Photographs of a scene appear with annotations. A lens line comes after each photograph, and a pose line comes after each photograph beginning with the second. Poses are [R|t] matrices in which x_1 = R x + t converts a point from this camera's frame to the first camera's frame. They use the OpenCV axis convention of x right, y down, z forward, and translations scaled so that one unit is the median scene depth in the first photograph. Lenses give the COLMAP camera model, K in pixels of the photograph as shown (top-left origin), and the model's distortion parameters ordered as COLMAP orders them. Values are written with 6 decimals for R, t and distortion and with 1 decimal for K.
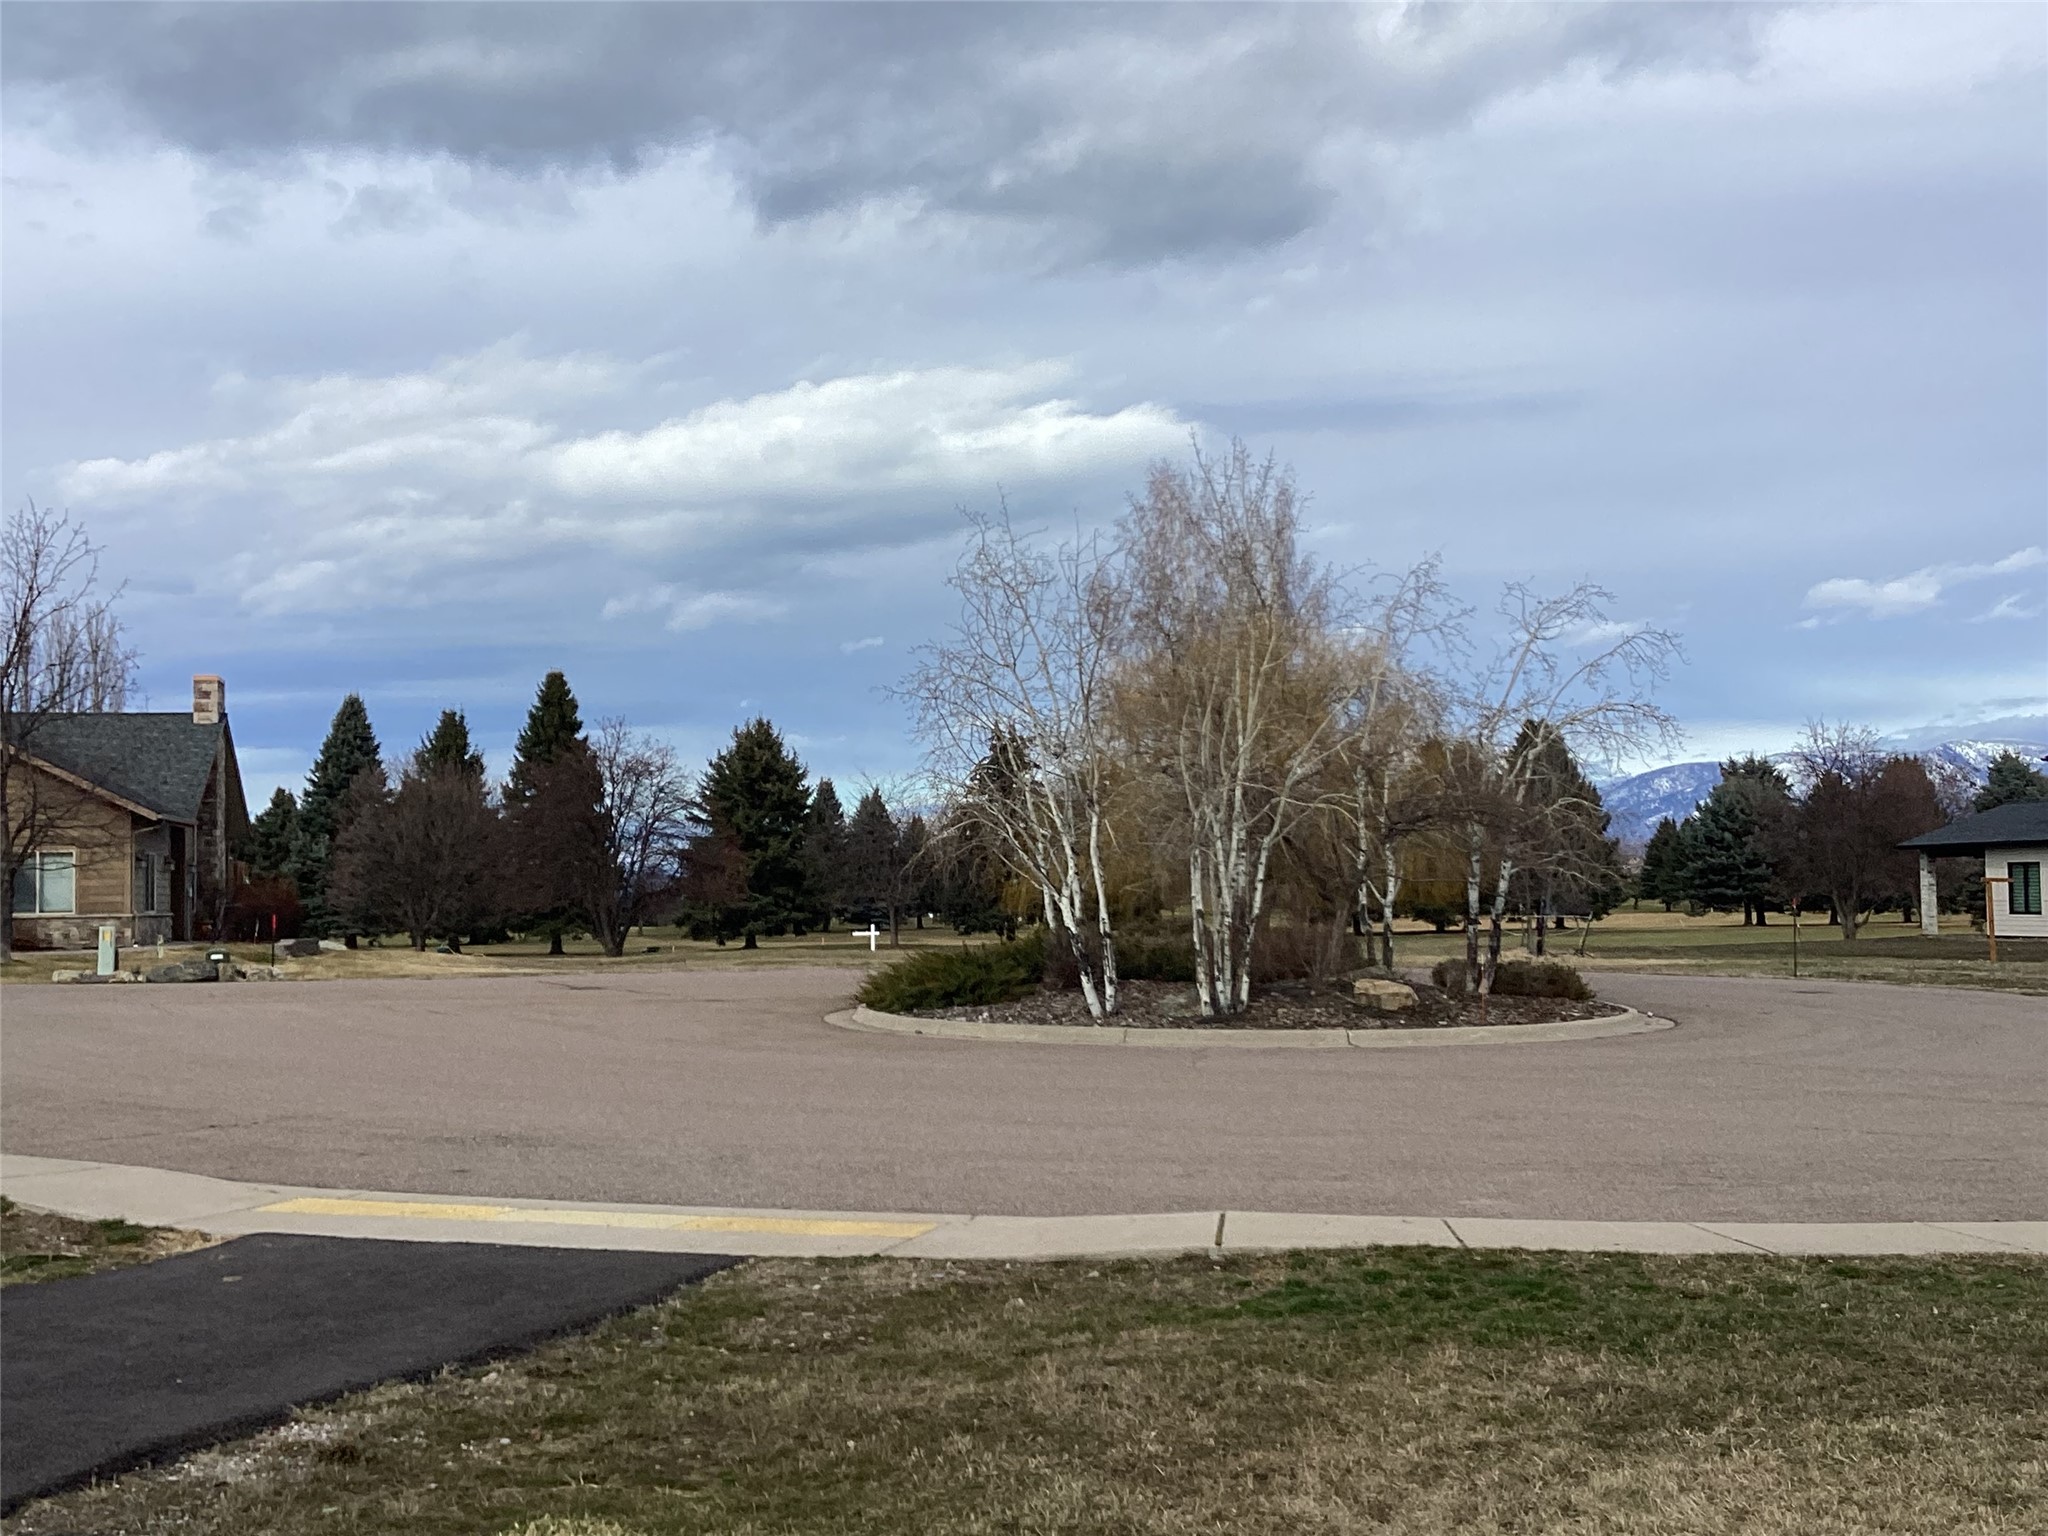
lens RADIAL K [[2473.1, 0, 1024.0], [0, 2473.1, 768.0], [0, 0, 1]] dist [0.065391, 0.001841]
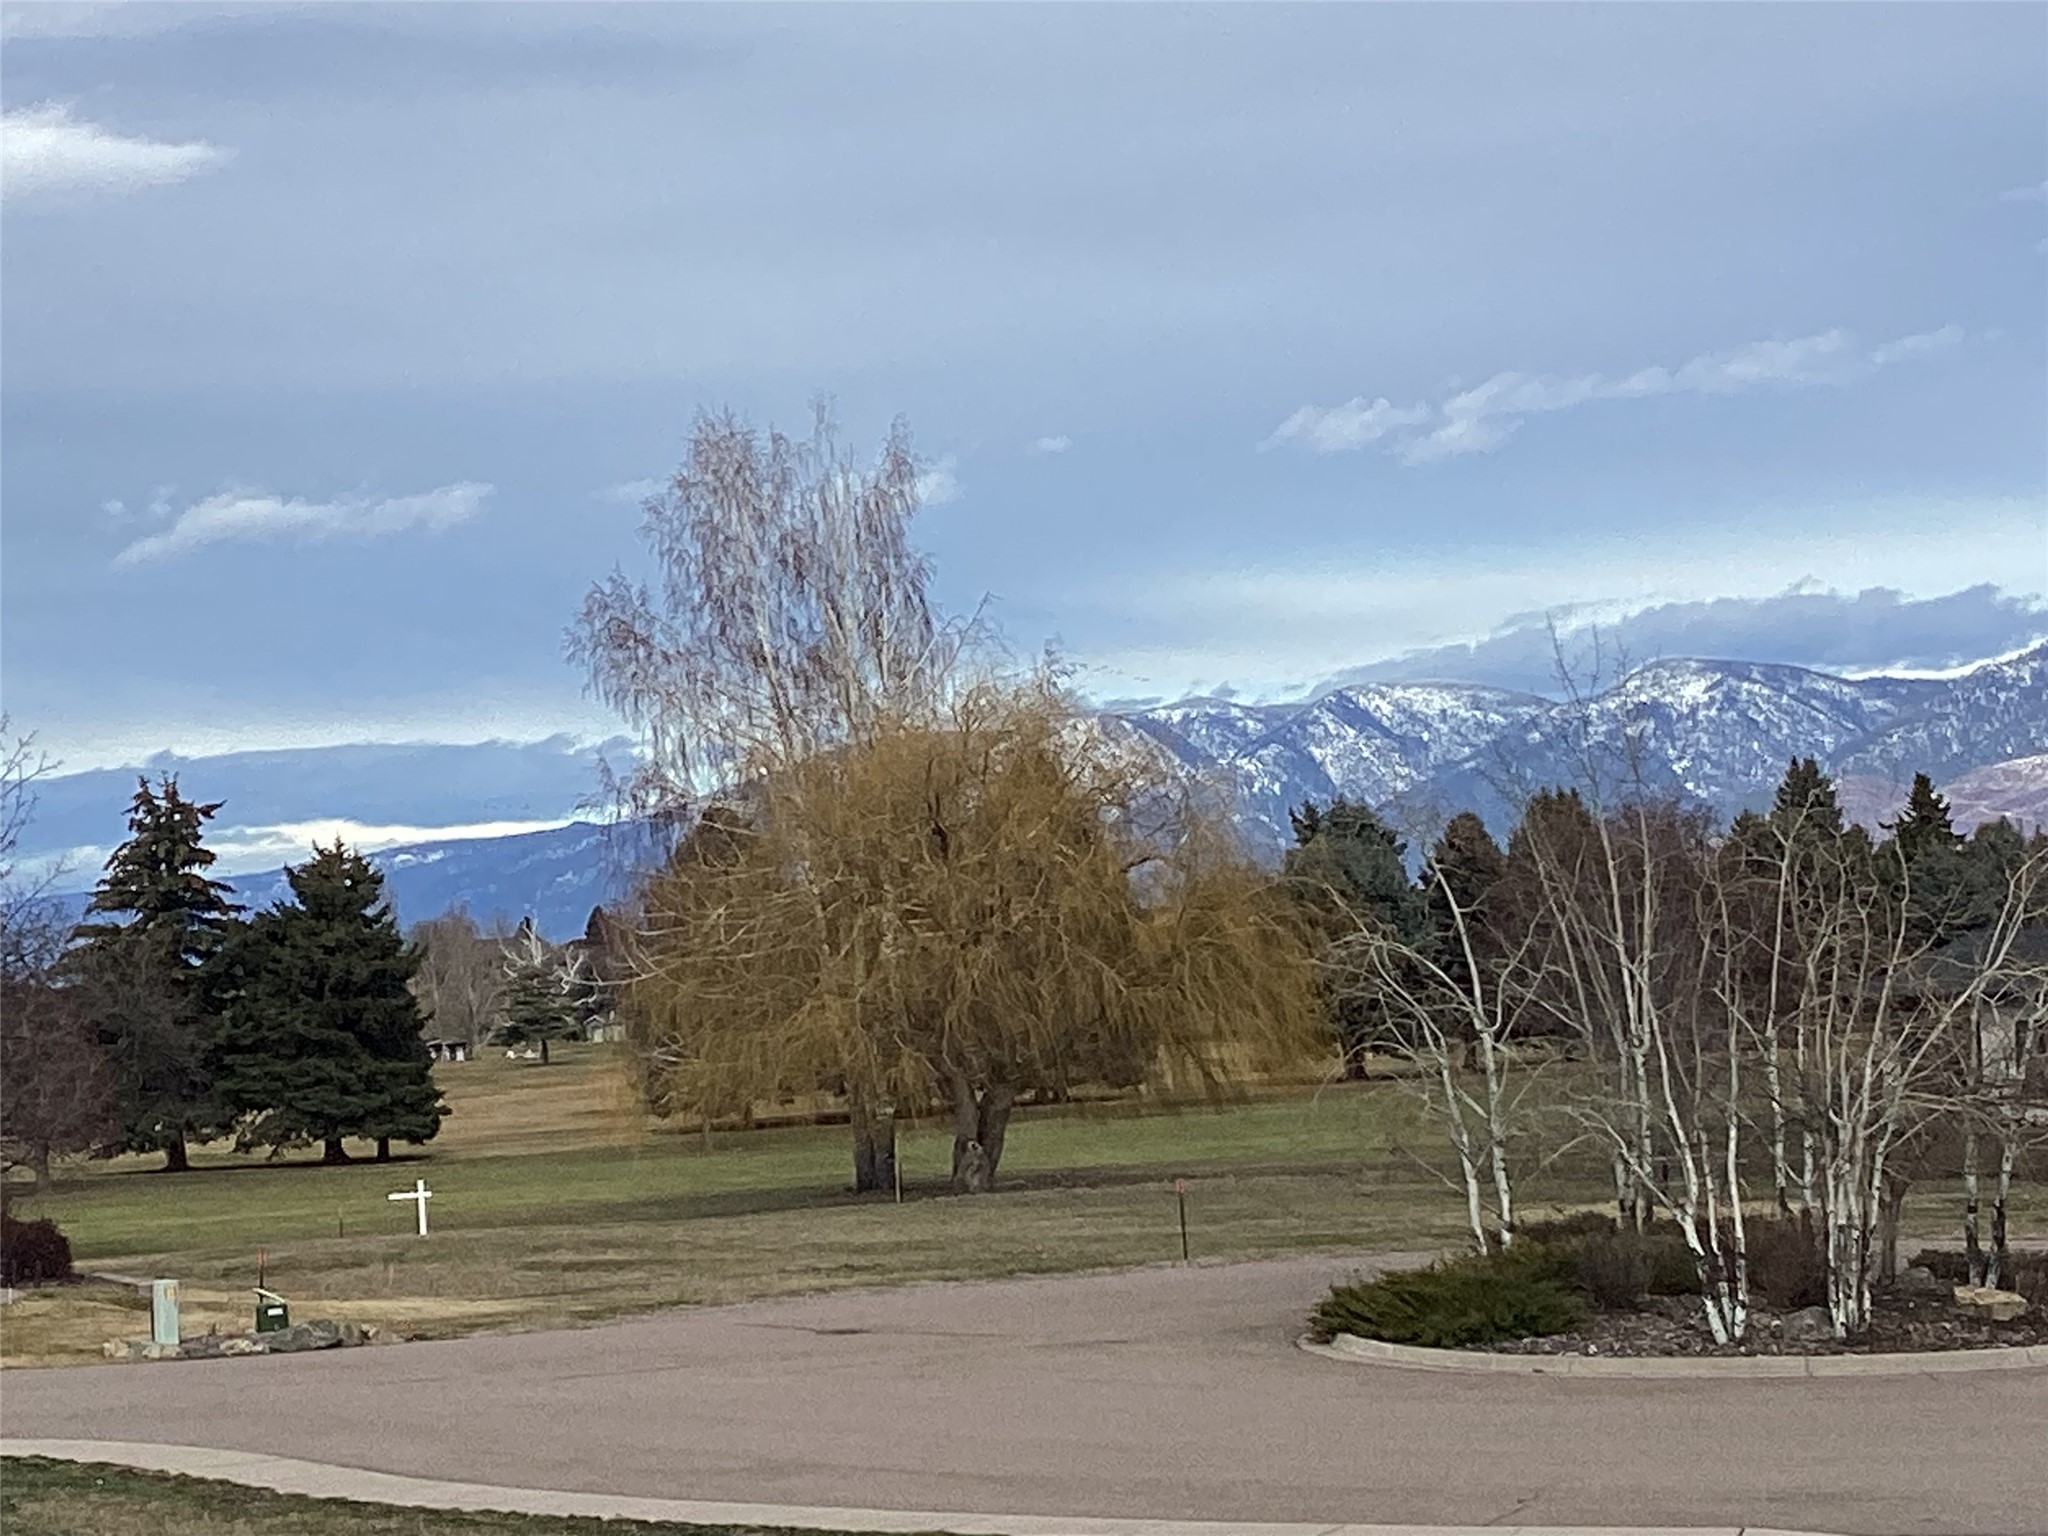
lens RADIAL K [[5001.4, 0, 1024.0], [0, 5001.4, 768.0], [0, 0, 1]] dist [-0.121705, 2.999922]
pose [[0.953281, -0.019555, 0.301451, -0.574969], [0.017332, 0.999799, 0.010044, -0.101605], [-0.301587, -0.004350, 0.953429, -0.514079]]
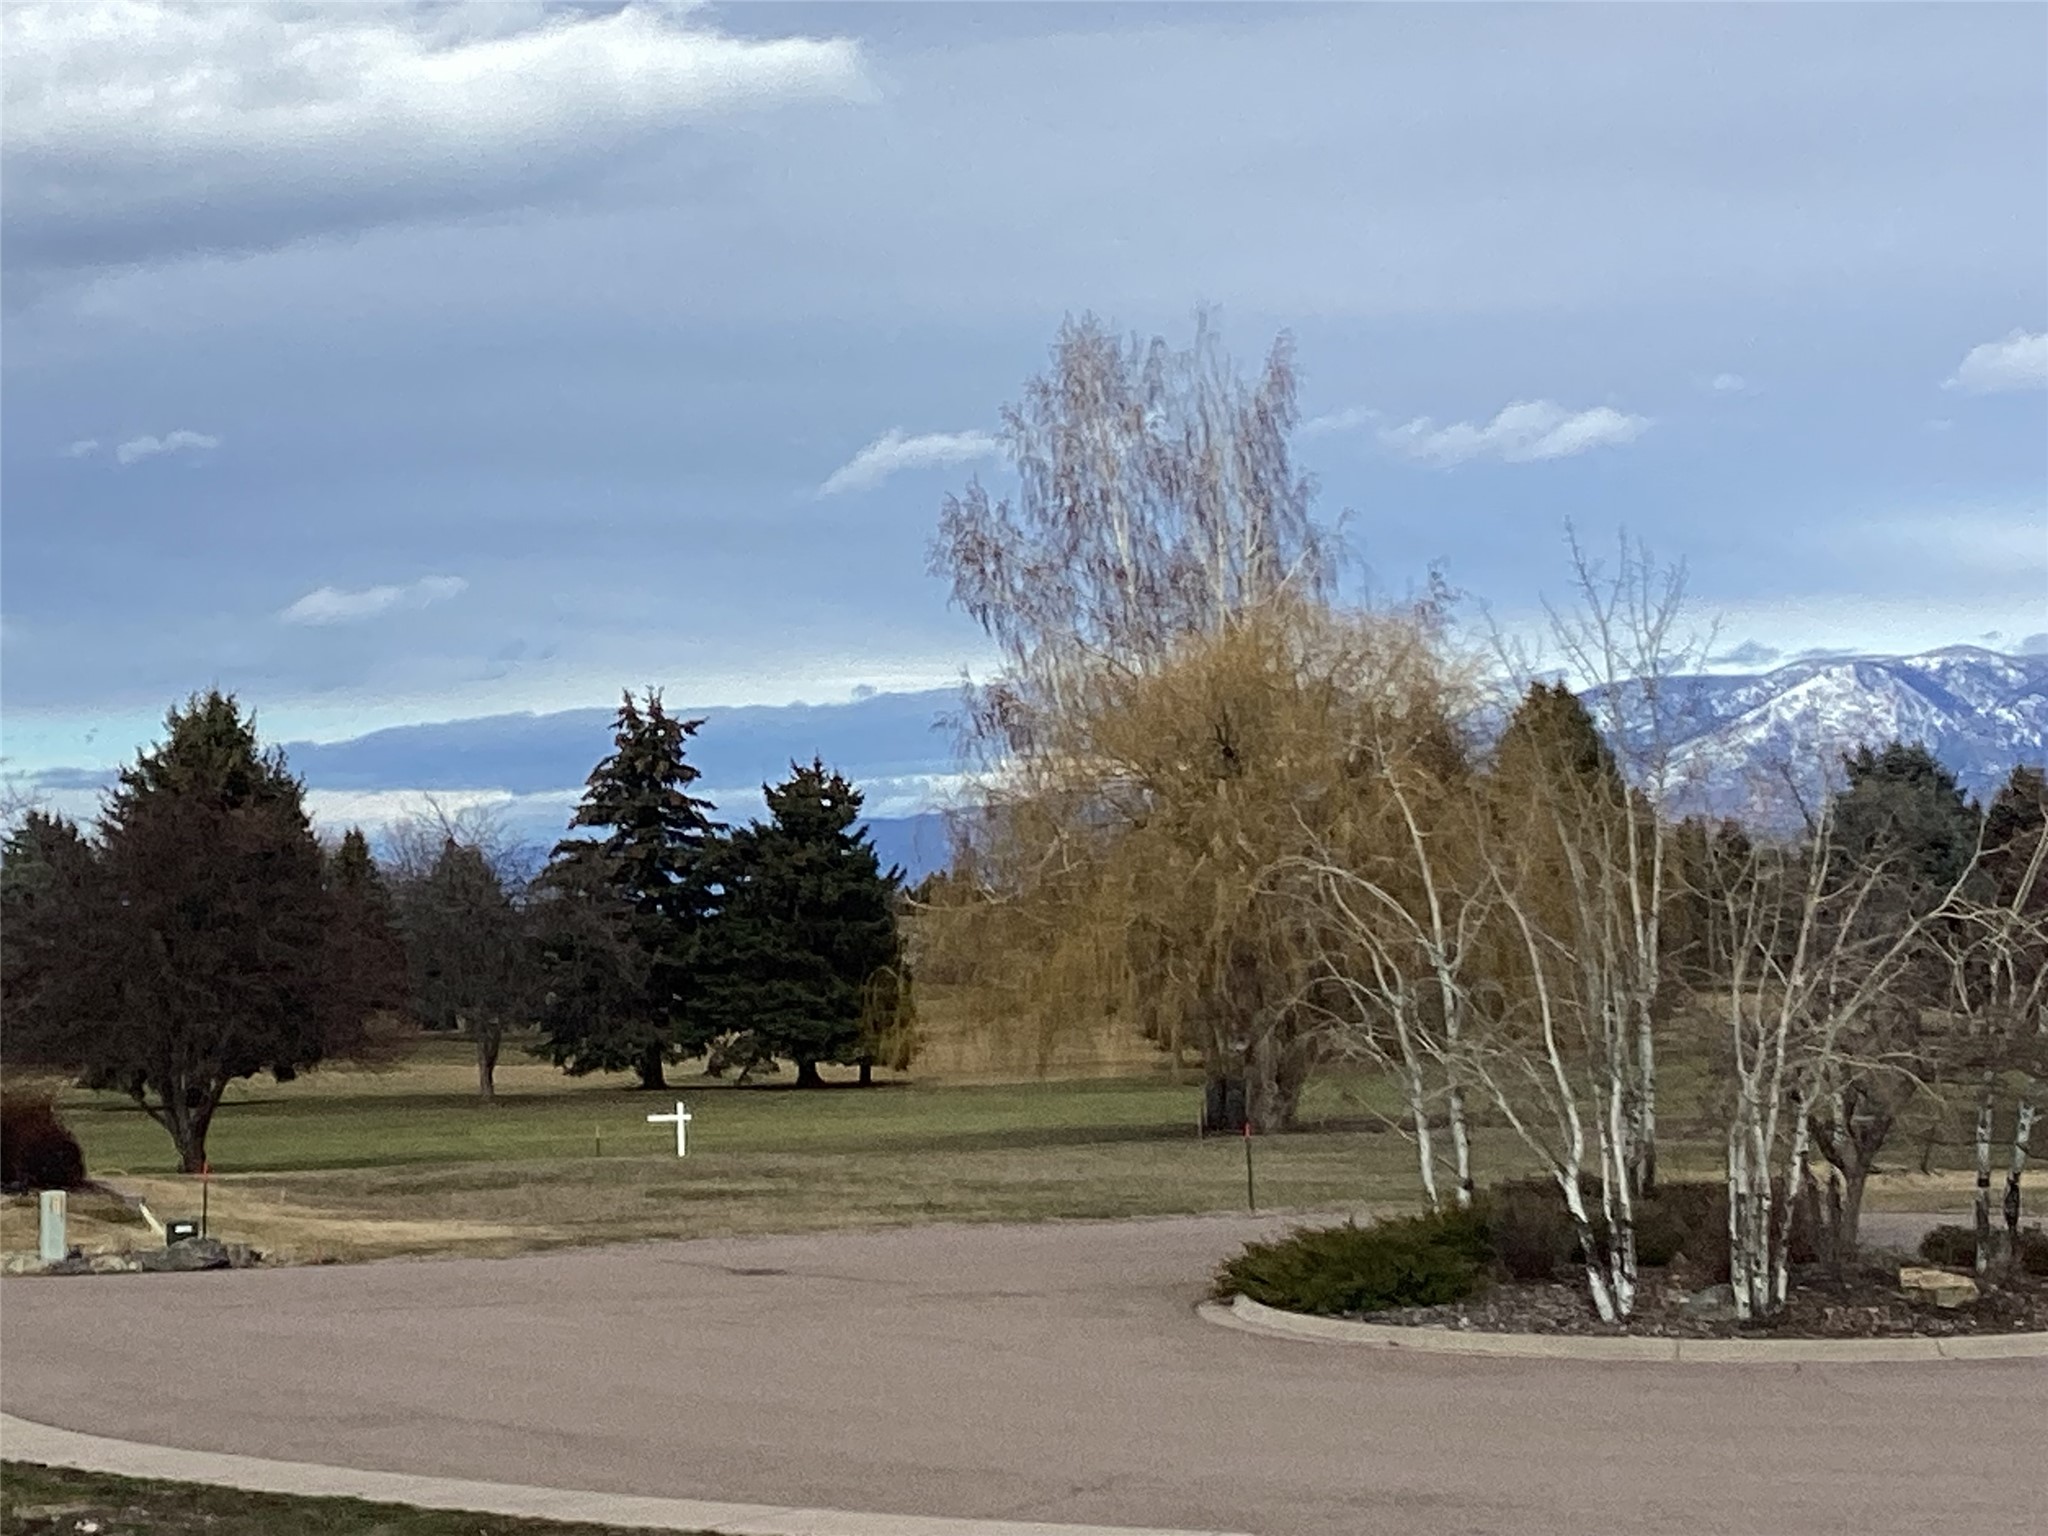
lens RADIAL K [[5001.4, 0, 1024.0], [0, 5001.4, 768.0], [0, 0, 1]] dist [-0.121705, 2.999922]
pose [[0.989385, -0.001958, 0.145305, -0.299752], [-0.001037, 0.999789, 0.020536, -0.087221], [-0.145315, -0.020469, 0.989174, -0.453518]]
